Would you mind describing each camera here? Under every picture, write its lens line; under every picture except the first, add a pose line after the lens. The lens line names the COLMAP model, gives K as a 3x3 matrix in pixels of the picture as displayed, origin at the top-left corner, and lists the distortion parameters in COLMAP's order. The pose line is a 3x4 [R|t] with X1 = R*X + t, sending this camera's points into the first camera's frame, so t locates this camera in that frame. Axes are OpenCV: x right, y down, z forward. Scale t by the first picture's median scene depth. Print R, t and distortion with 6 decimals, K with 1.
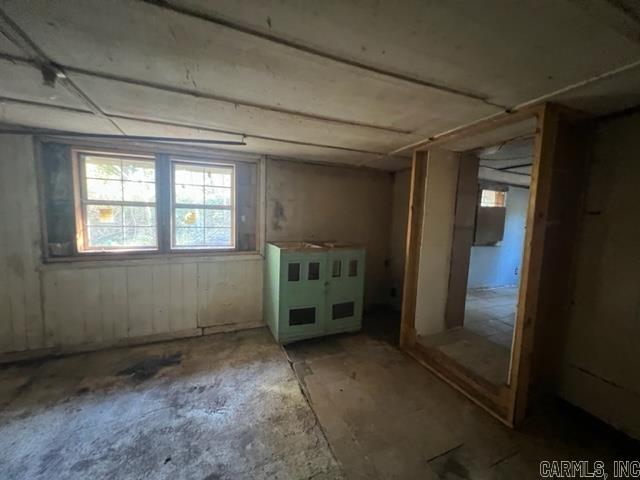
lens RADIAL K [[257.7, 0, 318.4], [0, 257.7, 239.2], [0, 0, 1]] dist [0.000392, -0.000283]
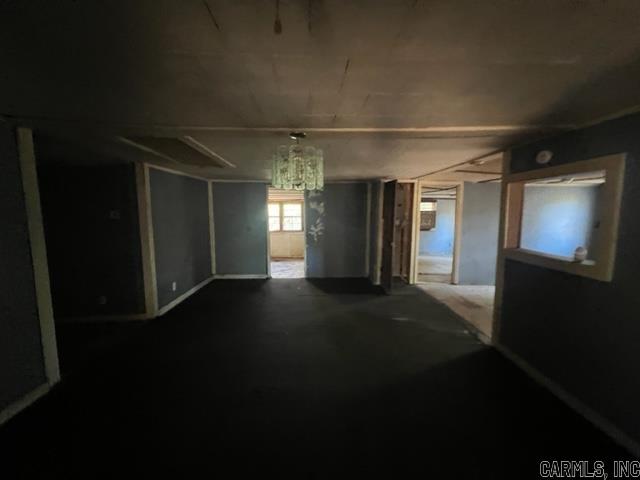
lens RADIAL K [[257.7, 0, 320.3], [0, 257.7, 241.0], [0, 0, 1]] dist [0.000392, -0.000283]
pose [[0.944994, -0.002698, -0.327076, 0.881866], [0.004527, 0.999978, 0.004832, 0.149024], [0.327056, -0.006047, 0.944986, -1.803074]]
